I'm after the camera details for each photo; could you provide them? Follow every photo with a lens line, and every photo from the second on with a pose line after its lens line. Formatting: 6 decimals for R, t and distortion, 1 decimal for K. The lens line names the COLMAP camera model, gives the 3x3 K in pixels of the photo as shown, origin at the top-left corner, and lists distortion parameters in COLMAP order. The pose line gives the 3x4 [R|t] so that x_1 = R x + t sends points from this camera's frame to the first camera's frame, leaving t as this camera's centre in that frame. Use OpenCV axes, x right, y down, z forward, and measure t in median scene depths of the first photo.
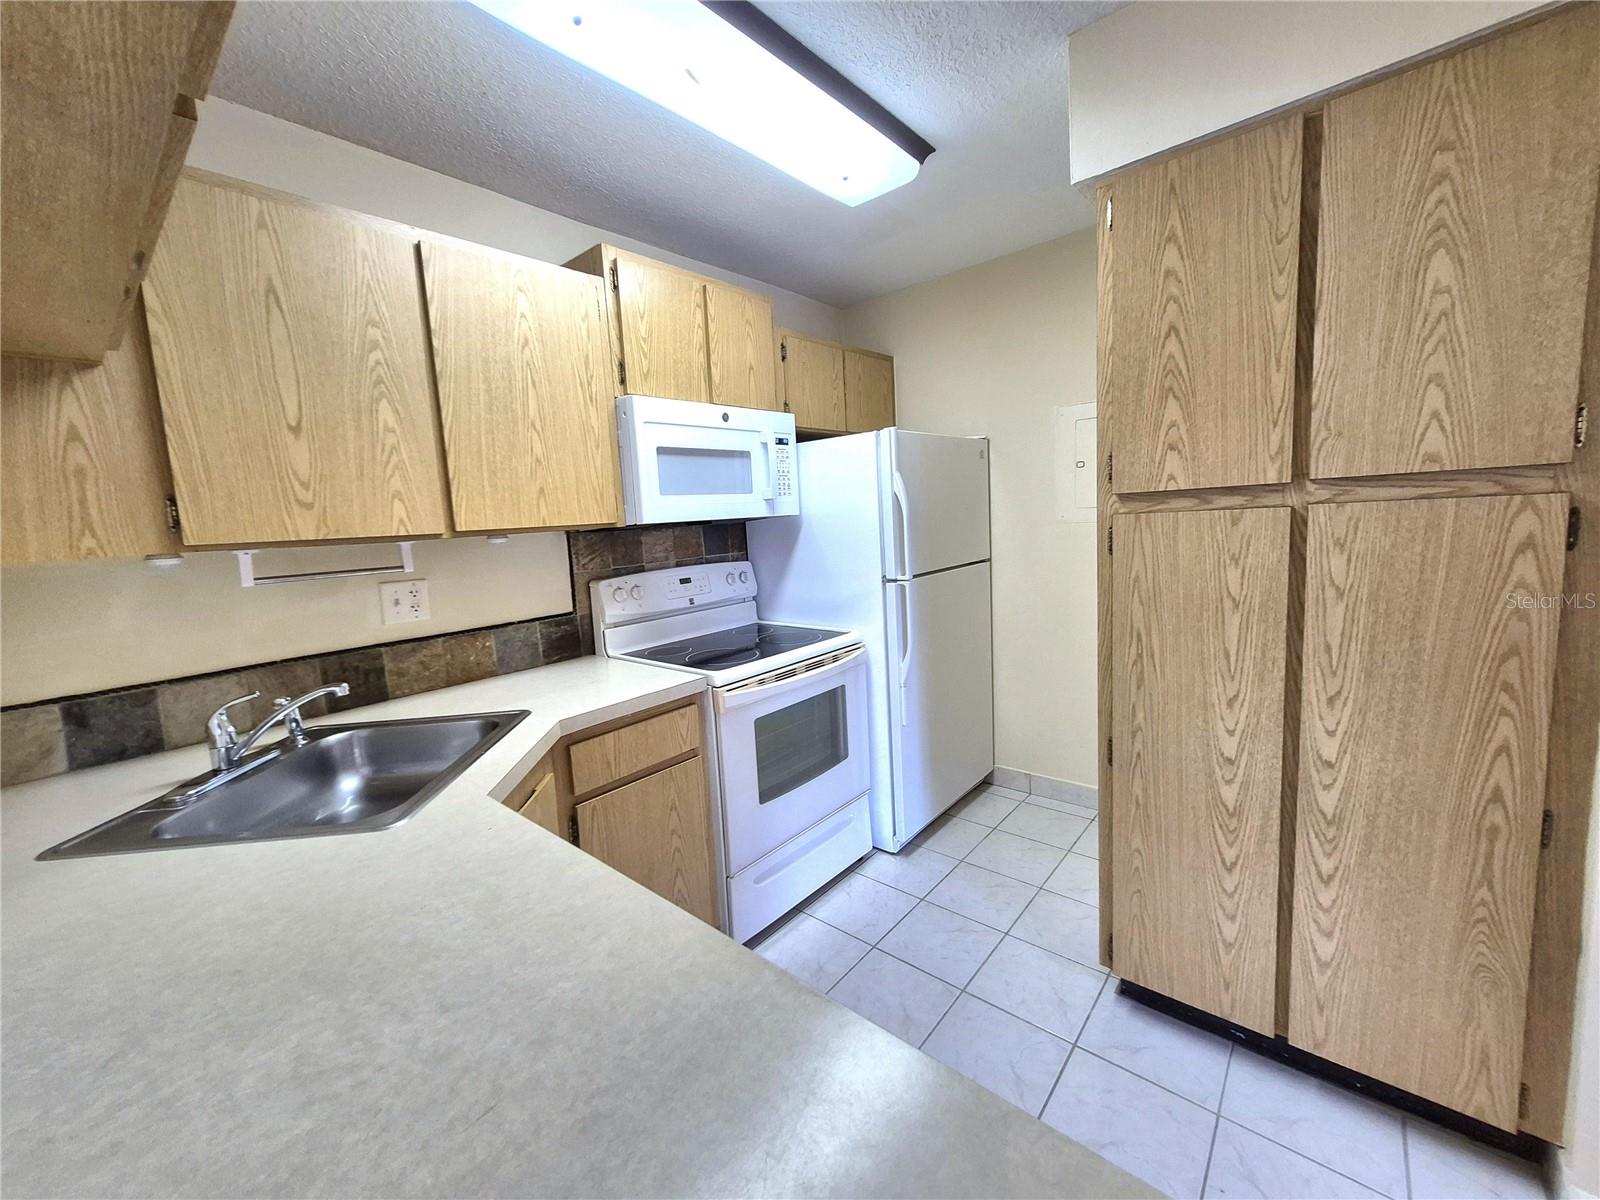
lens RADIAL K [[631.4, 0, 797.7], [0, 631.4, 595.2], [0, 0, 1]] dist [-0.007222, -0.000104]
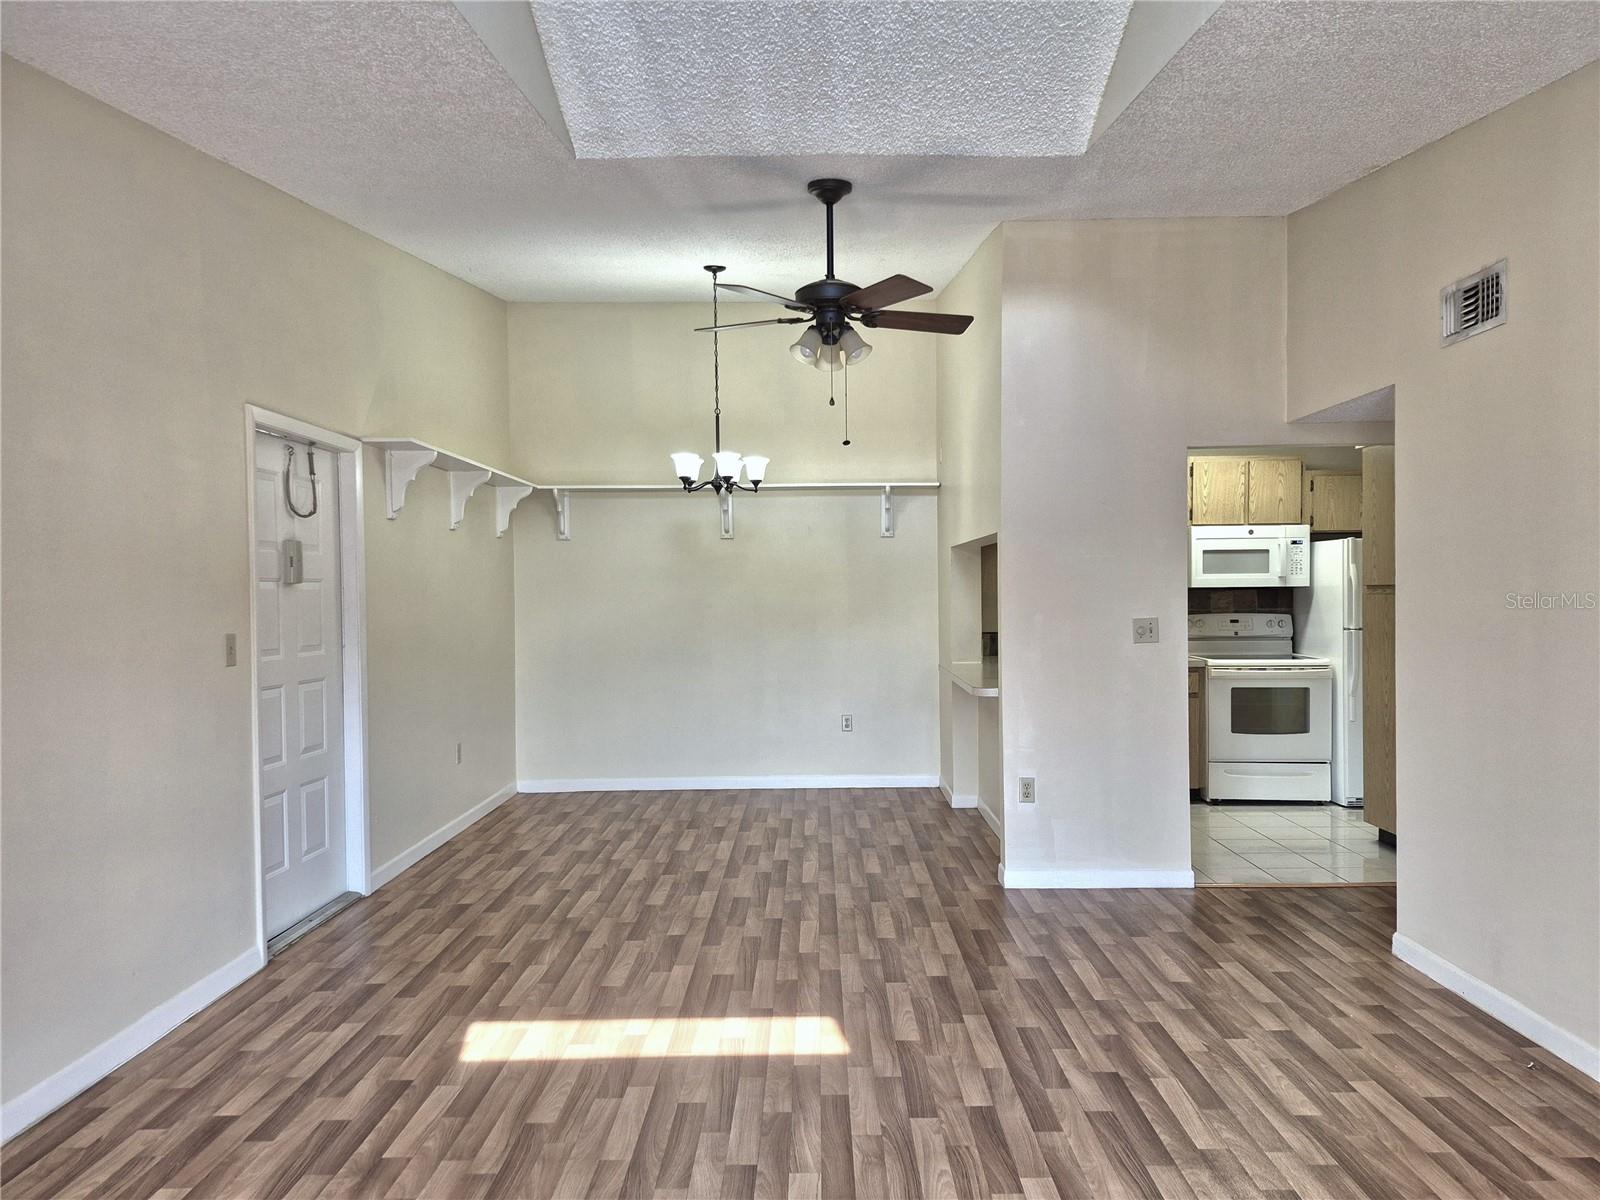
lens RADIAL K [[1108.9, 0, 801.6], [0, 1108.9, 619.1], [0, 0, 1]] dist [0.042244, -0.004985]
pose [[0.649232, 0.072918, -0.757087, 1.699770], [-0.120761, 0.992650, -0.007951, 0.173063], [0.750942, 0.096589, 0.653266, -2.338962]]
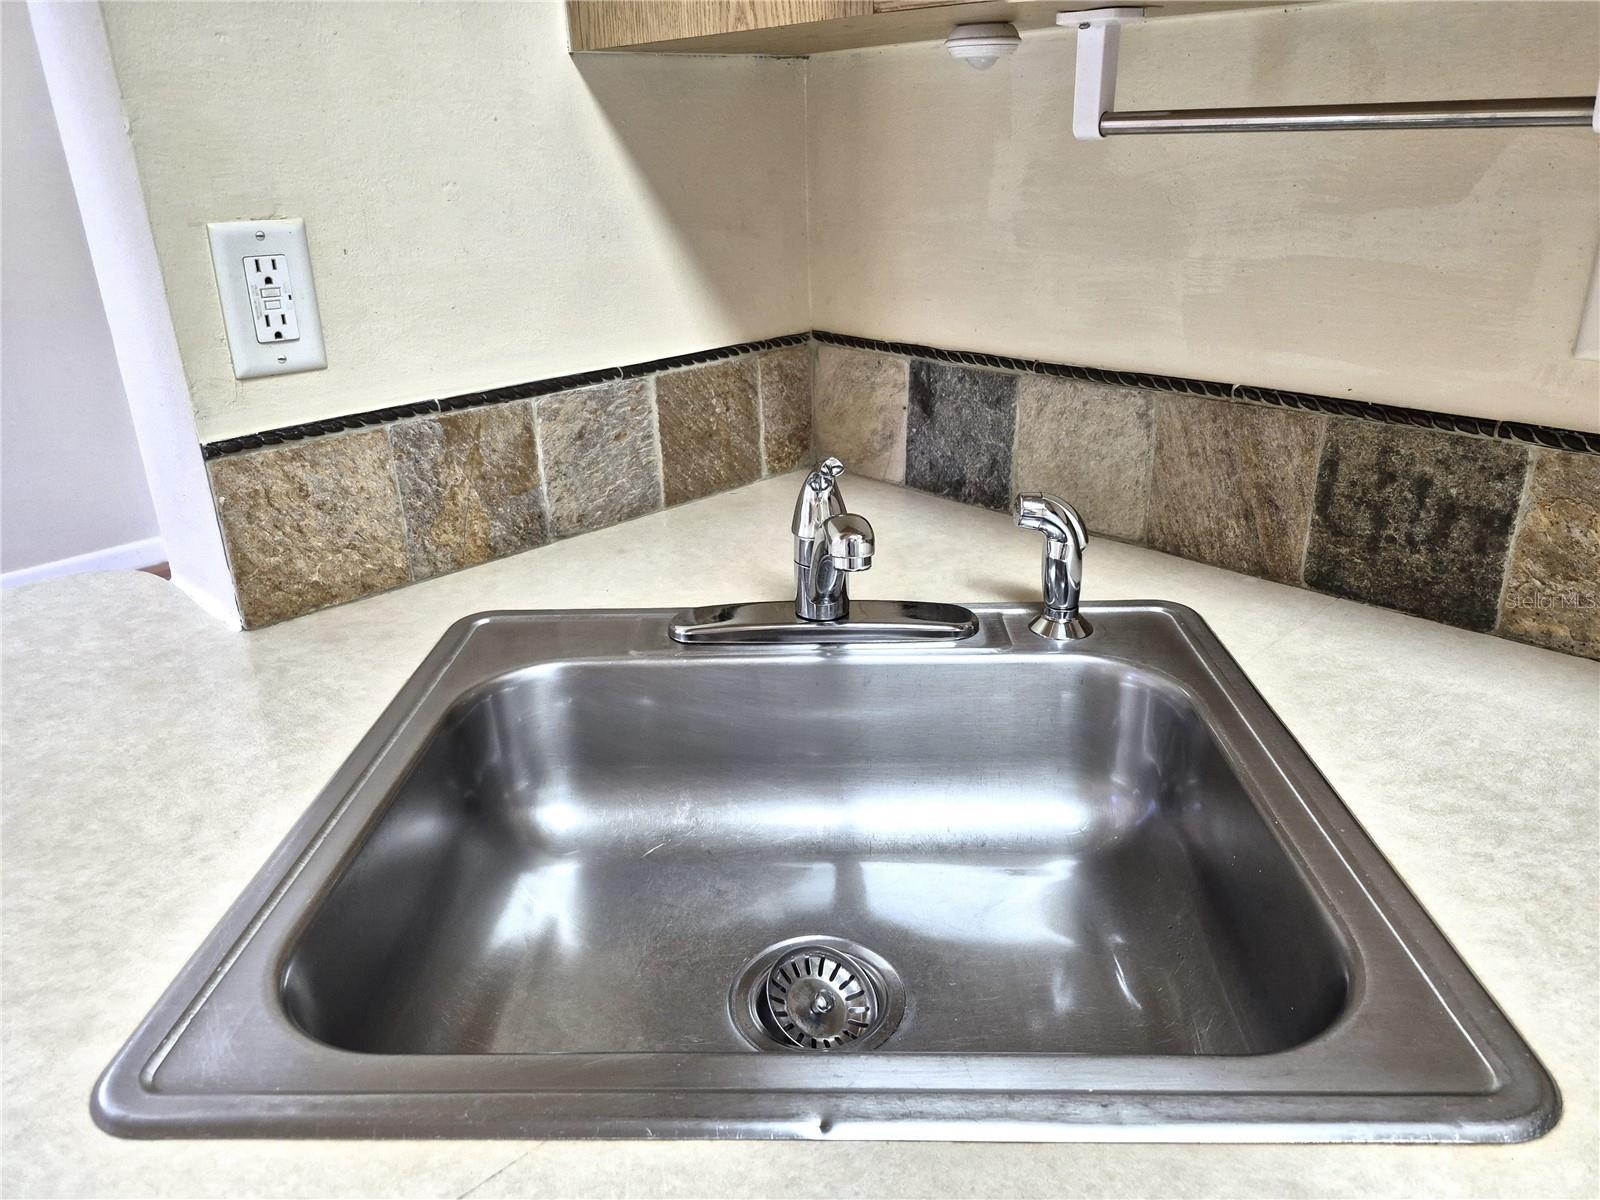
lens RADIAL K [[1108.9, 0, 801.6], [0, 1108.9, 619.1], [0, 0, 1]] dist [0.042244, -0.004985]
pose [[-0.093890, 0.453474, -0.886310, -0.175879], [-0.089748, 0.882763, 0.461166, -0.034403], [0.991529, 0.122843, -0.042184, 0.665979]]
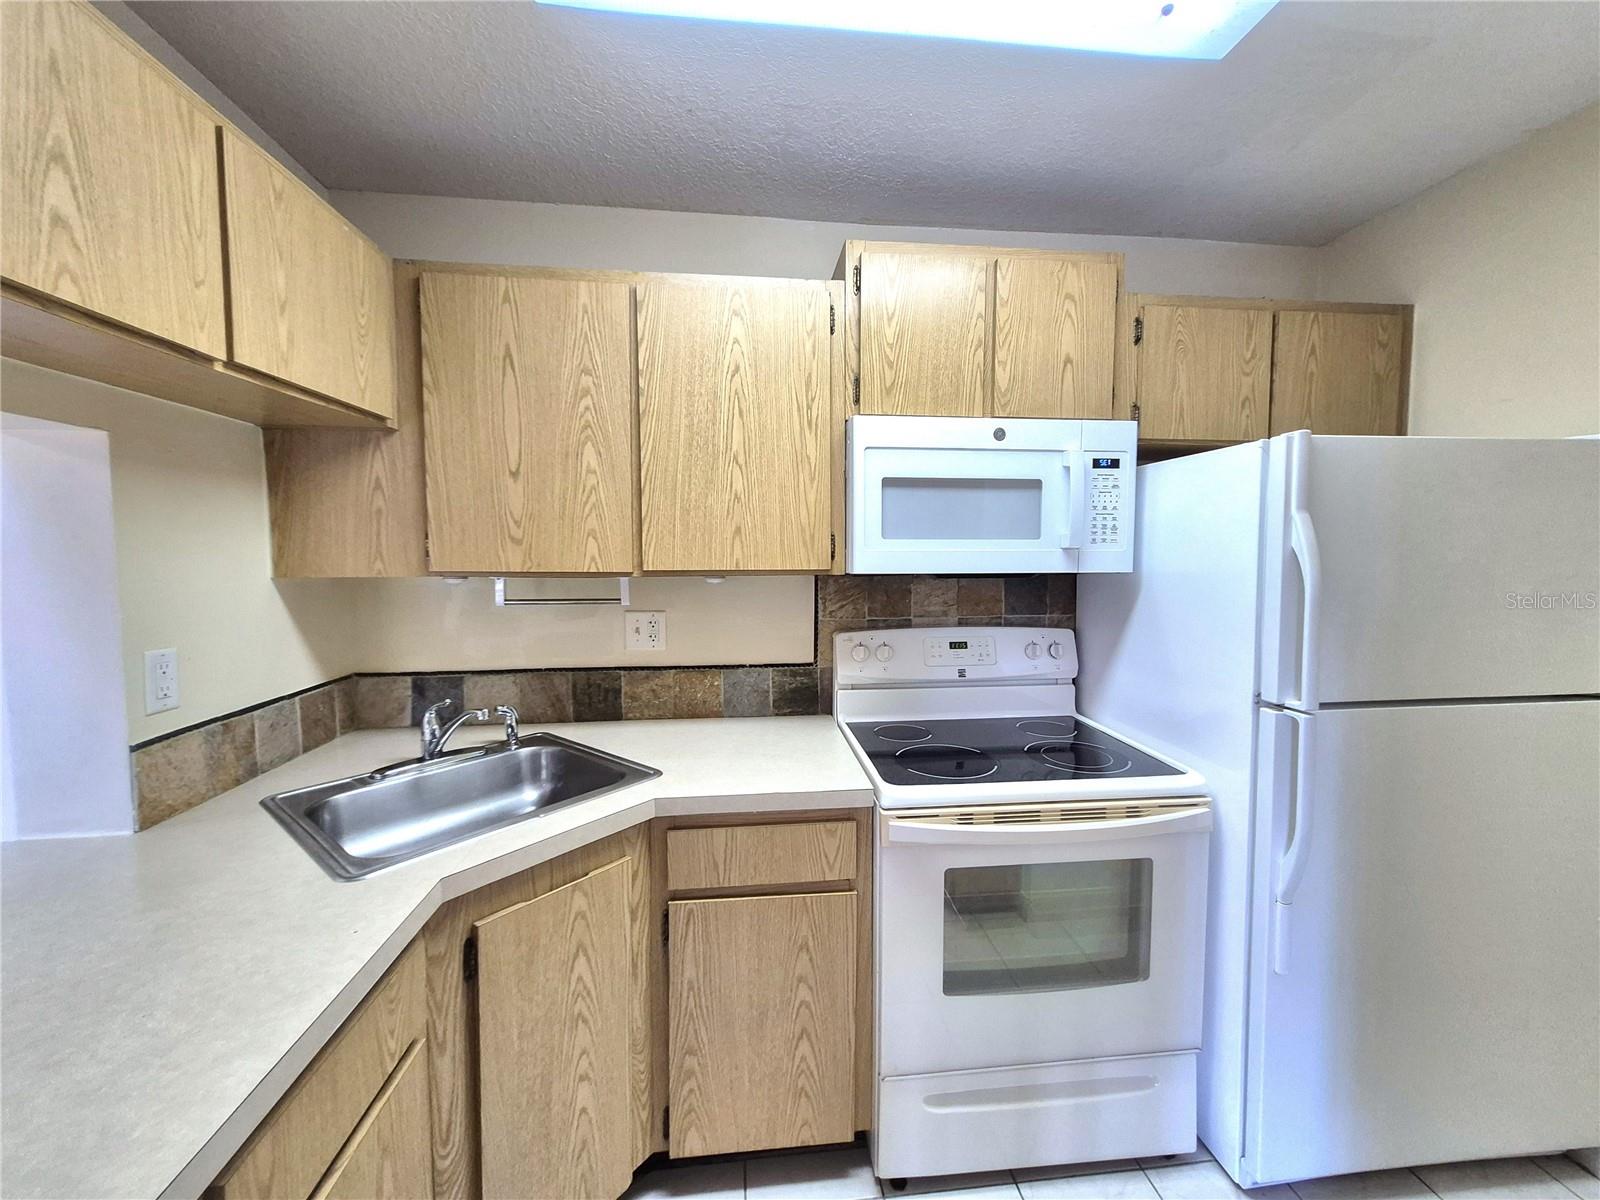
lens RADIAL K [[631.0, 0, 798.9], [0, 631.0, 589.7], [0, 0, 1]] dist [-0.000502, 0.000135]
pose [[0.731538, 0.095801, -0.675037, 0.249007], [-0.125025, 0.992139, 0.005315, -0.088641], [0.670240, 0.080508, 0.737765, 0.361788]]
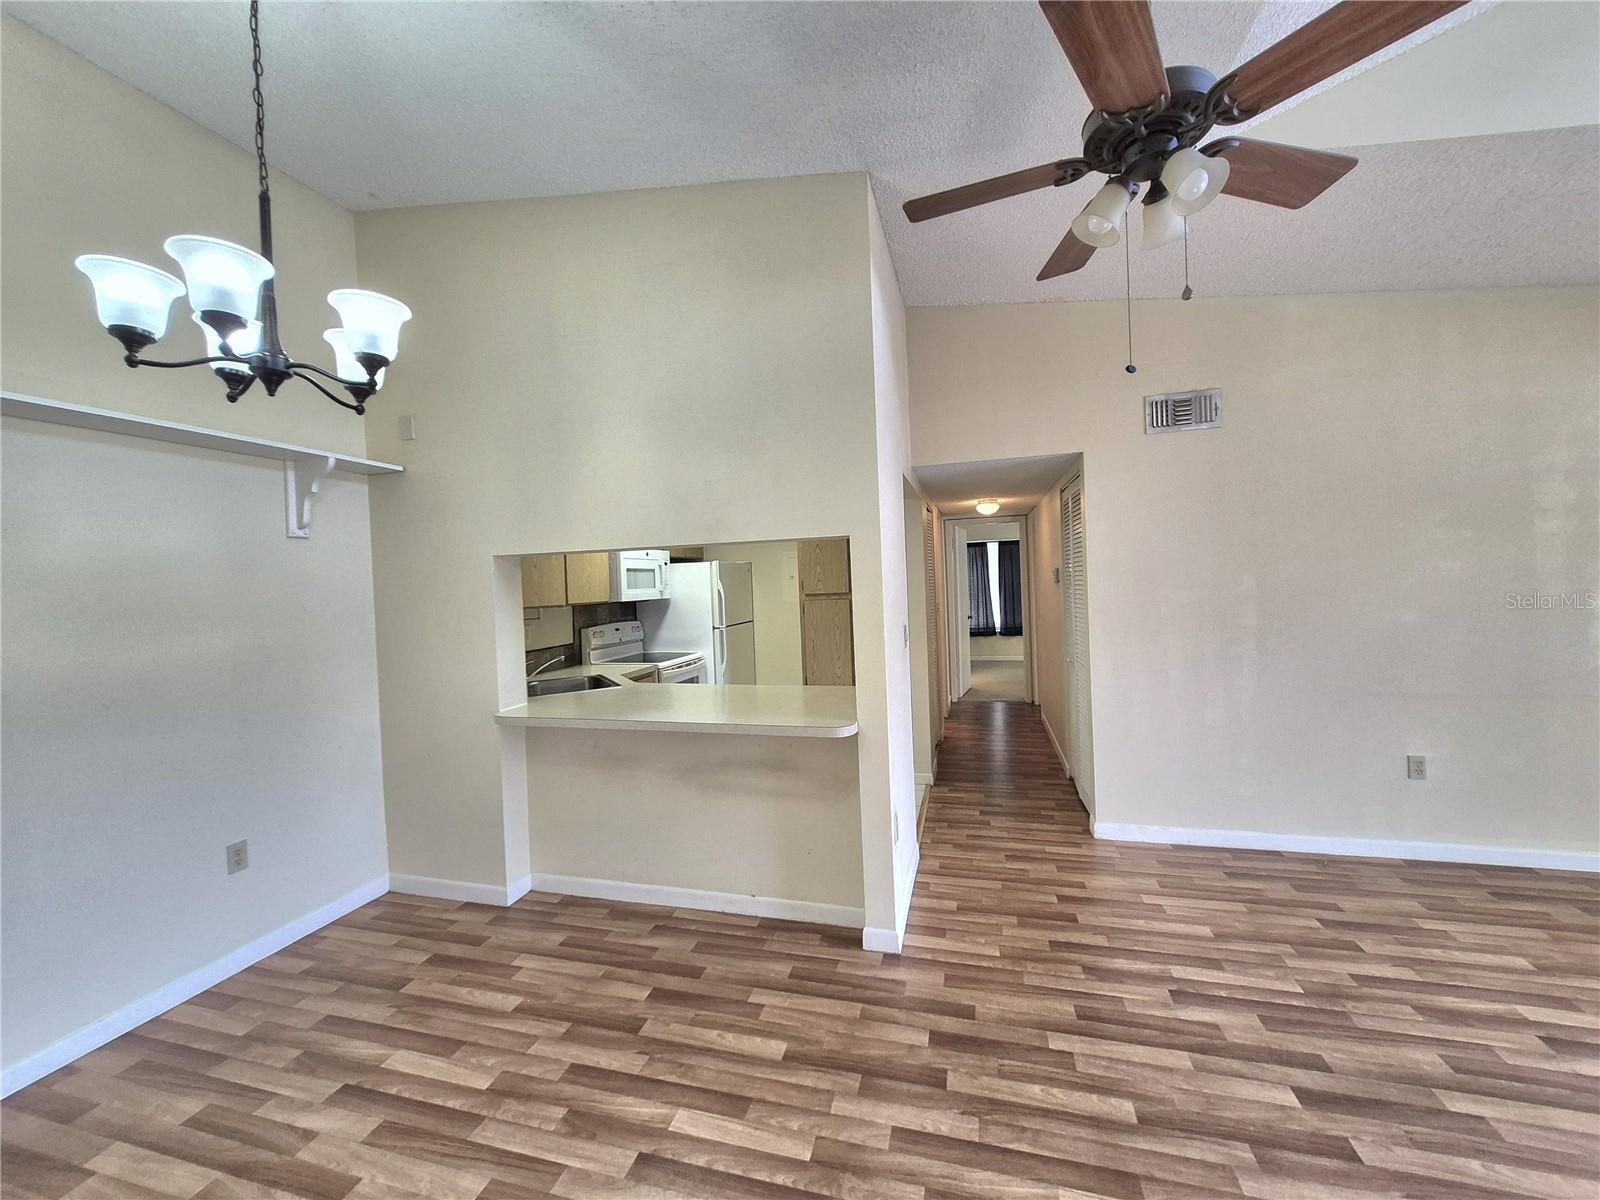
lens RADIAL K [[630.8, 0, 783.6], [0, 630.8, 602.5], [0, 0, 1]] dist [-0.012156, 0.000036]
pose [[0.917312, 0.009336, 0.398060, -0.621470], [0.036882, 0.993435, -0.108292, 0.162845], [-0.396458, 0.114018, 0.910945, -1.340578]]
